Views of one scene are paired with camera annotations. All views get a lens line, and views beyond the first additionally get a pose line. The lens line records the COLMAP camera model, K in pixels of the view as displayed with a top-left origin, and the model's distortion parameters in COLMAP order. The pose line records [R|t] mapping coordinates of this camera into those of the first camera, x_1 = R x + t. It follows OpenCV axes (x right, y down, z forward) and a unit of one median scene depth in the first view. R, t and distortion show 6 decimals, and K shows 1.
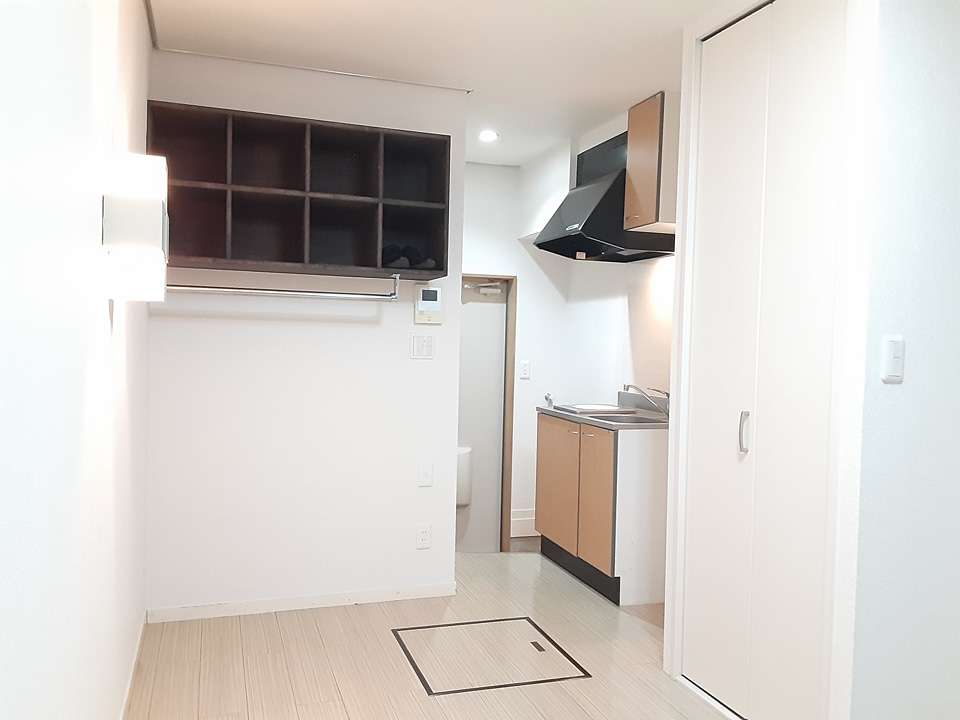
lens RADIAL K [[769.2, 0, 469.0], [0, 769.2, 359.5], [0, 0, 1]] dist [0.116871, -0.170687]
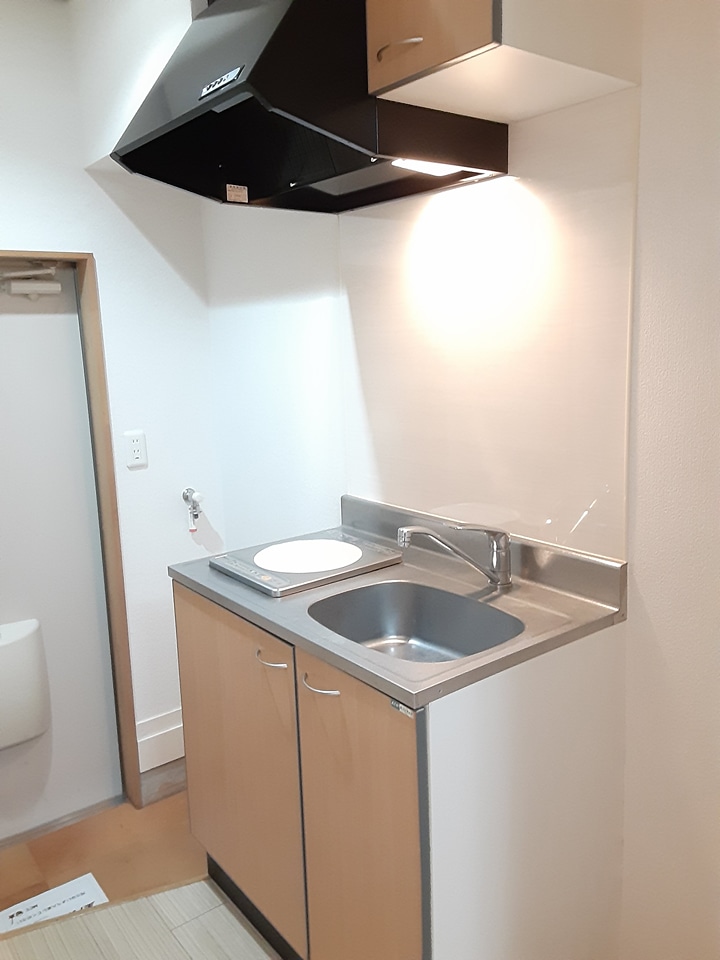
lens RADIAL K [[769.2, 0, 363.8], [0, 769.2, 467.5], [0, 0, 1]] dist [0.116871, -0.170687]
pose [[0.940792, -0.113641, 0.319369, 0.073204], [0.066567, 0.985723, 0.154658, -0.062128], [-0.332385, -0.124241, 0.934925, 0.710795]]
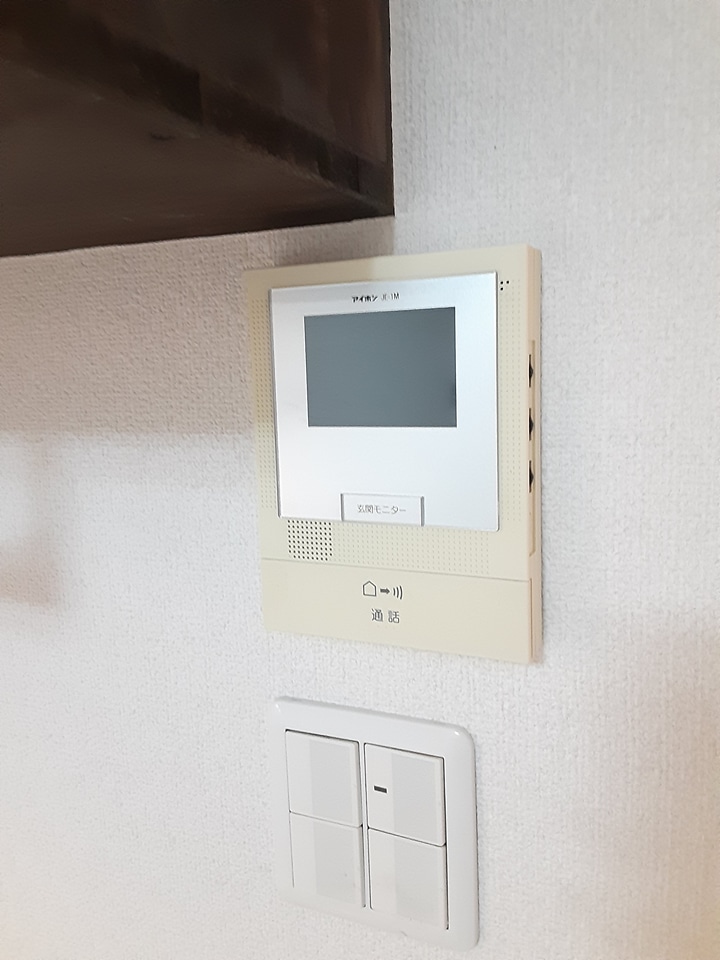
lens RADIAL K [[769.2, 0, 363.8], [0, 769.2, 467.5], [0, 0, 1]] dist [0.116871, -0.170687]
pose [[0.735235, 0.044445, -0.676354, 0.013294], [0.039867, 0.993285, 0.108609, -0.081311], [0.676639, -0.106817, 0.728526, 0.928843]]
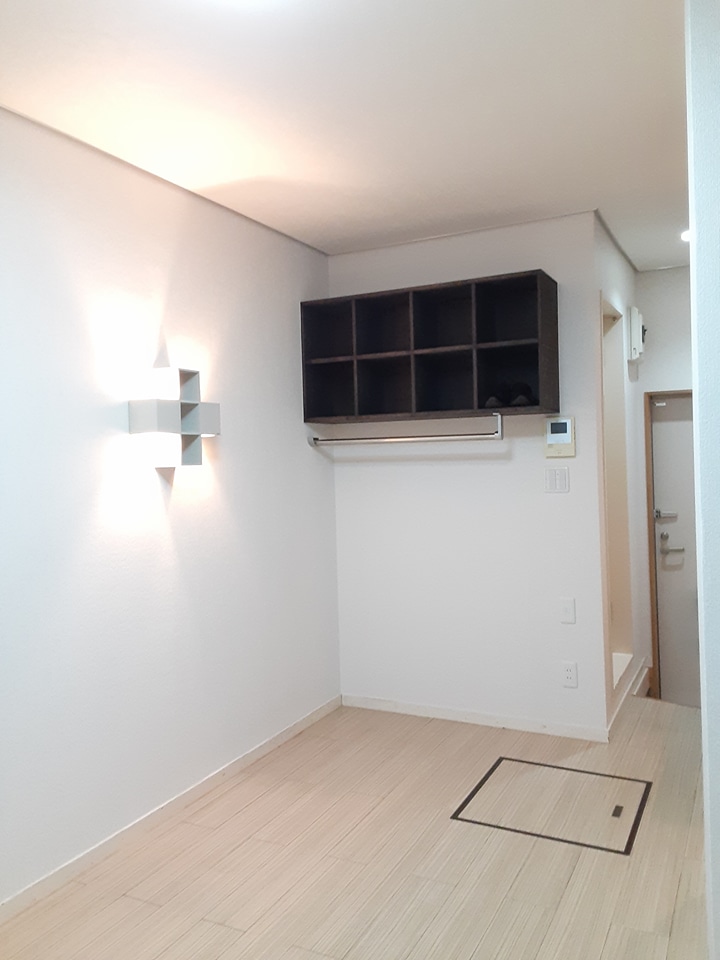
lens RADIAL K [[769.2, 0, 363.8], [0, 769.2, 467.5], [0, 0, 1]] dist [0.116871, -0.170687]
pose [[0.702063, -0.033651, -0.711320, 0.475524], [0.026553, 0.999425, -0.021073, -0.018316], [0.711620, -0.004093, 0.702553, 0.130138]]
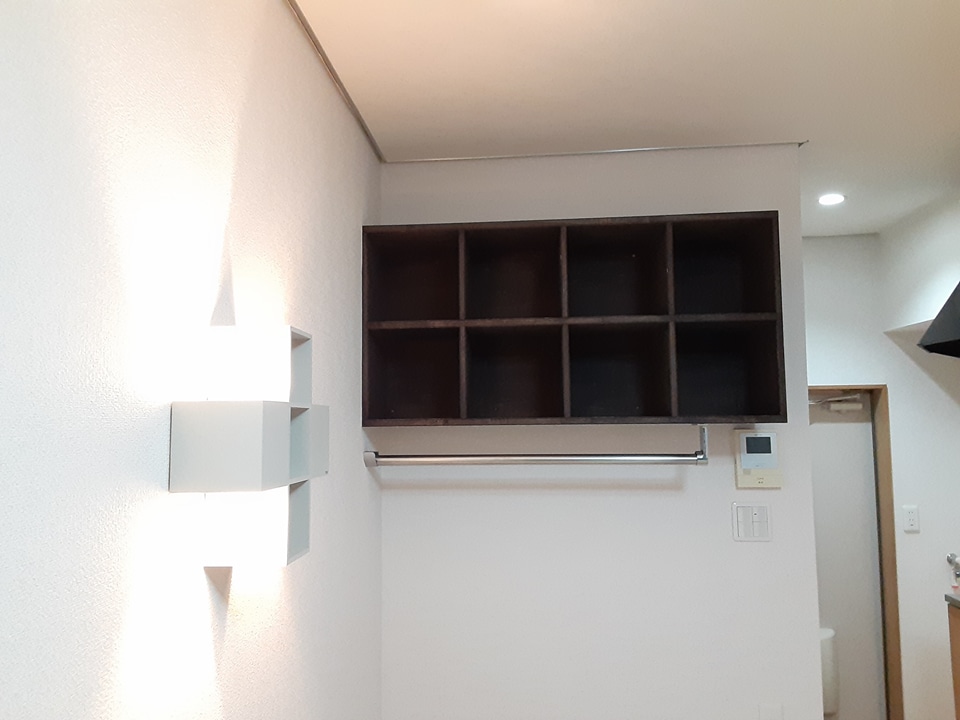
lens RADIAL K [[769.2, 0, 469.0], [0, 769.2, 359.5], [0, 0, 1]] dist [0.116871, -0.170687]
pose [[0.920277, -0.068150, -0.385287, -0.016528], [0.026384, 0.993282, -0.112674, -0.087356], [0.390377, 0.093526, 0.915892, 0.278531]]
